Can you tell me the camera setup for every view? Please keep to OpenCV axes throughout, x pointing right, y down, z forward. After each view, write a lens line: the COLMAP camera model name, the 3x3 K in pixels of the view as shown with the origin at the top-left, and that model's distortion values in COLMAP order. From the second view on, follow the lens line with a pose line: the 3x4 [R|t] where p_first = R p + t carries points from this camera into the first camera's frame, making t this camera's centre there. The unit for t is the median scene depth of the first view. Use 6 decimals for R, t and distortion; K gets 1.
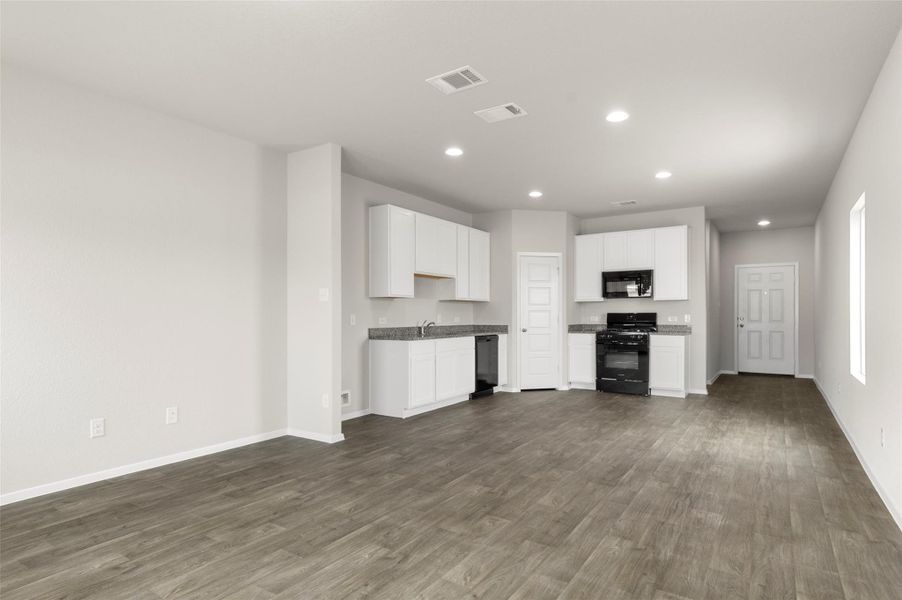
lens RADIAL K [[478.0, 0, 477.4], [0, 478.0, 315.4], [0, 0, 1]] dist [0.003335, -0.001147]
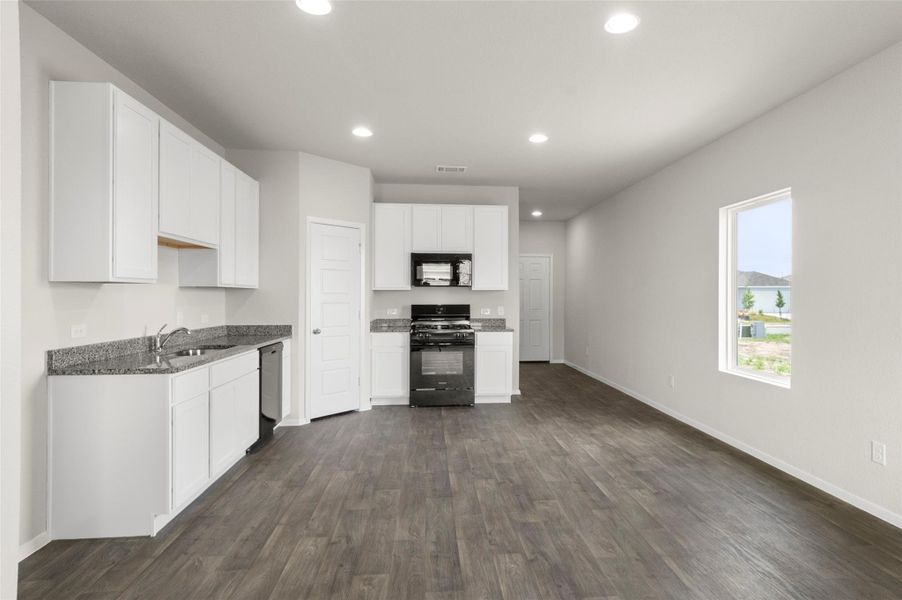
lens RADIAL K [[484.4, 0, 473.8], [0, 484.4, 296.7], [0, 0, 1]] dist [-0.003223, 0.000462]
pose [[0.795674, 0.002105, 0.605722, -0.172804], [-0.000523, 0.999996, -0.002789, -0.020908], [-0.605725, 0.001903, 0.795672, 0.375546]]
